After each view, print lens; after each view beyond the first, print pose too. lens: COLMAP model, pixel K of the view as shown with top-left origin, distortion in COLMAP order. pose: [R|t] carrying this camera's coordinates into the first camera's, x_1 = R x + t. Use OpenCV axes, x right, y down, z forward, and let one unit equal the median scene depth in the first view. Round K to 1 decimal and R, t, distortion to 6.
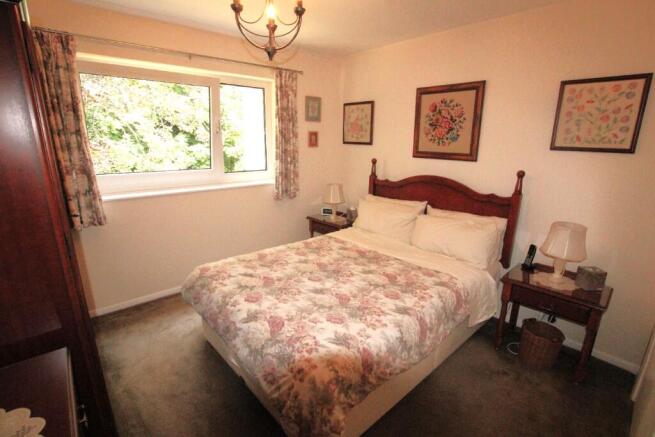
lens RADIAL K [[306.4, 0, 331.3], [0, 306.4, 218.8], [0, 0, 1]] dist [-0.027056, 0.001020]
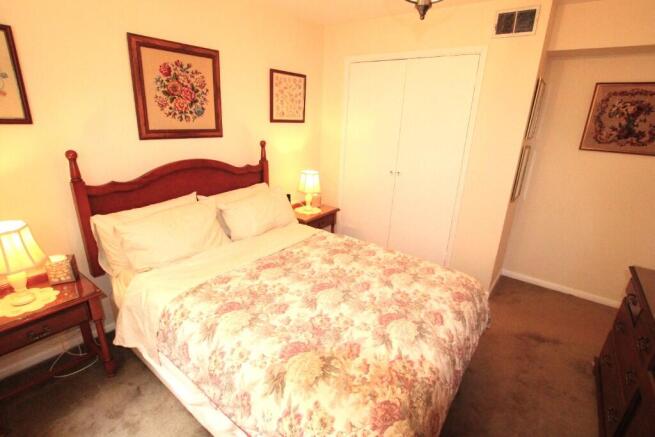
lens RADIAL K [[306.4, 0, 329.4], [0, 306.4, 217.3], [0, 0, 1]] dist [-0.027056, 0.001020]
pose [[-0.171216, -0.317491, 0.932676, -0.559607], [0.223969, 0.909327, 0.350658, -0.216065], [-0.959439, 0.268929, -0.084583, 0.810855]]
